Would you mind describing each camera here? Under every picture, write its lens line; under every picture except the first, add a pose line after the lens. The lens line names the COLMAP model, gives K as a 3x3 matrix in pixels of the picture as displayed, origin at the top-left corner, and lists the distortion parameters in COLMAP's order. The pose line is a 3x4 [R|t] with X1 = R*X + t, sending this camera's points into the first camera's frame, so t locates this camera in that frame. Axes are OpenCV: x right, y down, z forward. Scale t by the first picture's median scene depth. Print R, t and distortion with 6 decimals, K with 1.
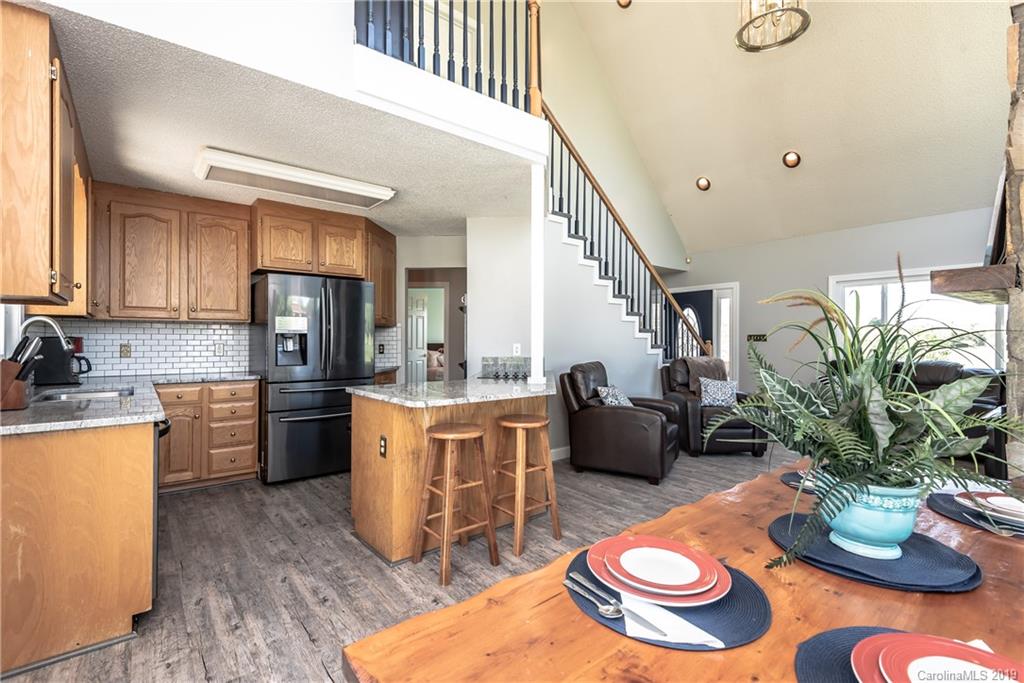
lens RADIAL K [[464.3, 0, 514.9], [0, 464.3, 338.2], [0, 0, 1]] dist [0.035201, -0.022497]
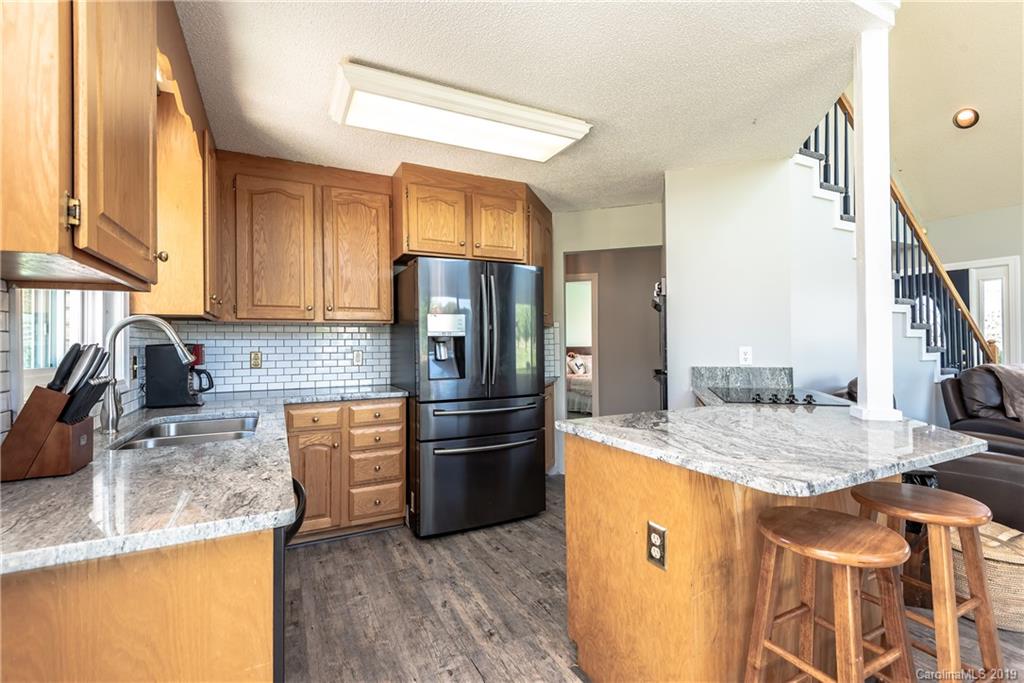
lens RADIAL K [[464.3, 0, 514.9], [0, 464.3, 338.2], [0, 0, 1]] dist [0.035201, -0.022497]
pose [[0.977958, -0.012825, -0.208408, -0.218646], [0.011624, 0.999908, -0.006987, -0.000835], [0.208479, 0.004411, 0.978017, 0.299116]]
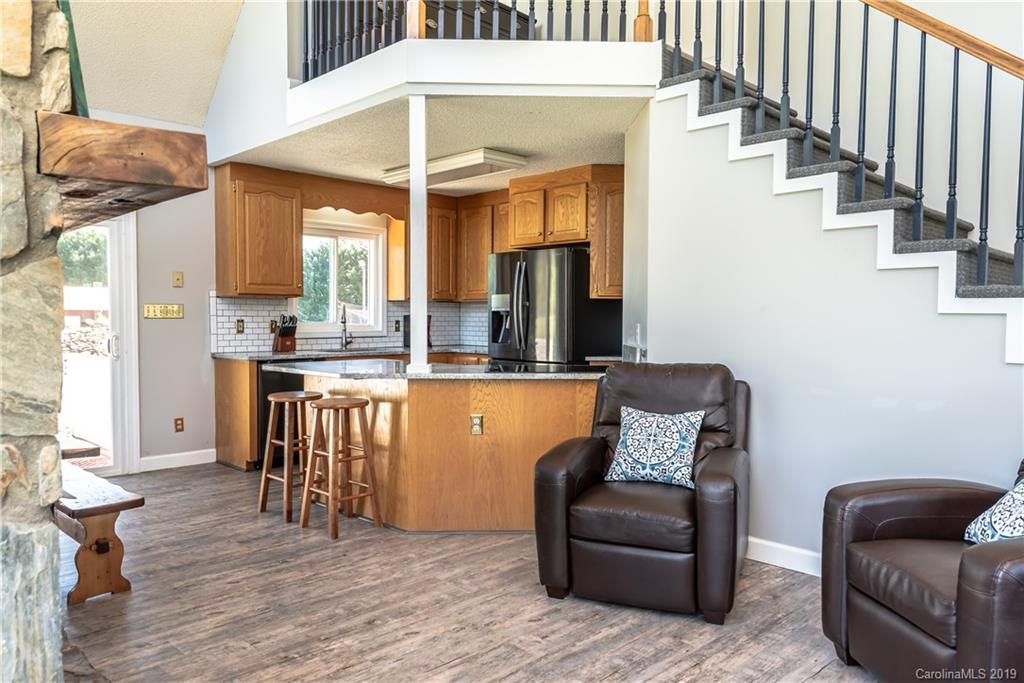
lens RADIAL K [[731.2, 0, 512.1], [0, 731.2, 341.1], [0, 0, 1]] dist [-0.000954, -0.000367]
pose [[0.107967, 0.036543, -0.993483, 1.108203], [-0.004008, 0.999332, 0.036323, -0.002007], [0.994146, 0.000060, 0.108041, 0.869273]]
